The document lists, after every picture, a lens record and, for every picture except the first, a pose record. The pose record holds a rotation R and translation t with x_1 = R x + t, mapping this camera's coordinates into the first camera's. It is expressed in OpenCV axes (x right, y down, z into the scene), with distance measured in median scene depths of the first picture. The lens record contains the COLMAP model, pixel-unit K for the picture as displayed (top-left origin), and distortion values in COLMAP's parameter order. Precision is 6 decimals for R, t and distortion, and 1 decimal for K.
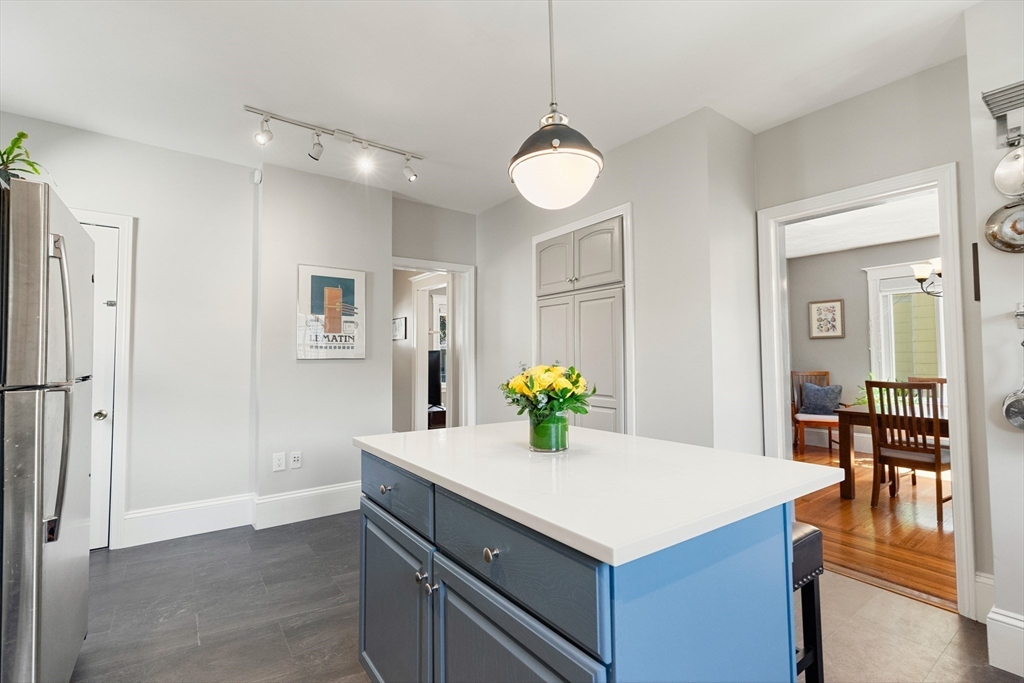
lens RADIAL K [[462.9, 0, 509.3], [0, 462.9, 342.4], [0, 0, 1]] dist [0.010664, 0.000721]
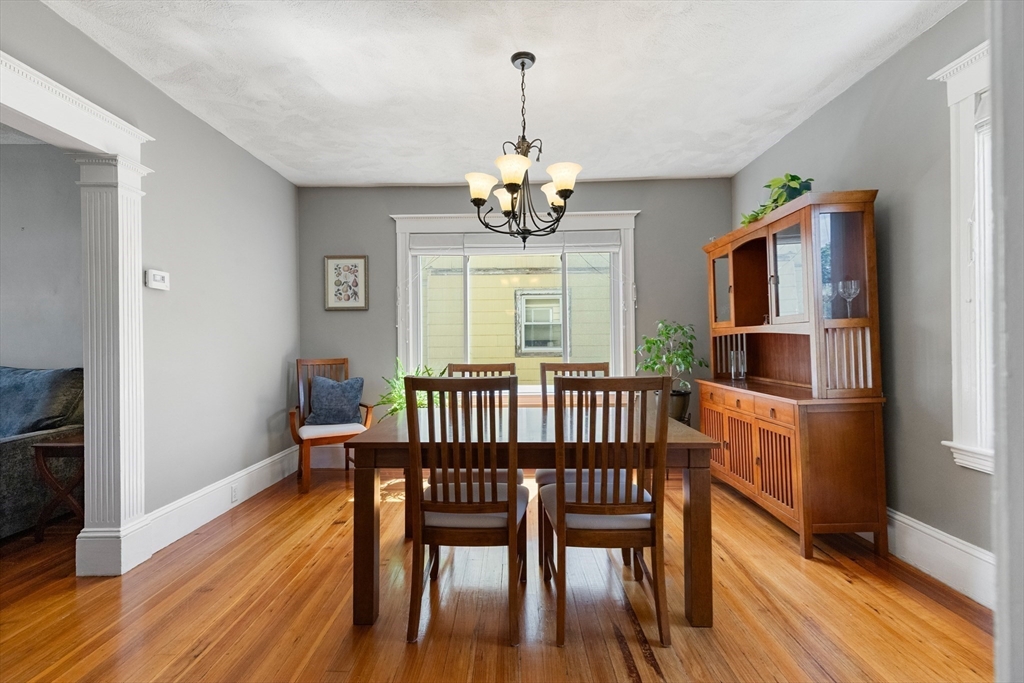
lens RADIAL K [[462.9, 0, 510.9], [0, 462.9, 340.2], [0, 0, 1]] dist [0.010664, 0.000721]
pose [[0.601978, 0.006320, 0.798488, 0.286222], [-0.023301, 0.999682, 0.009654, 0.023735], [-0.798173, -0.024417, 0.601933, 0.398321]]
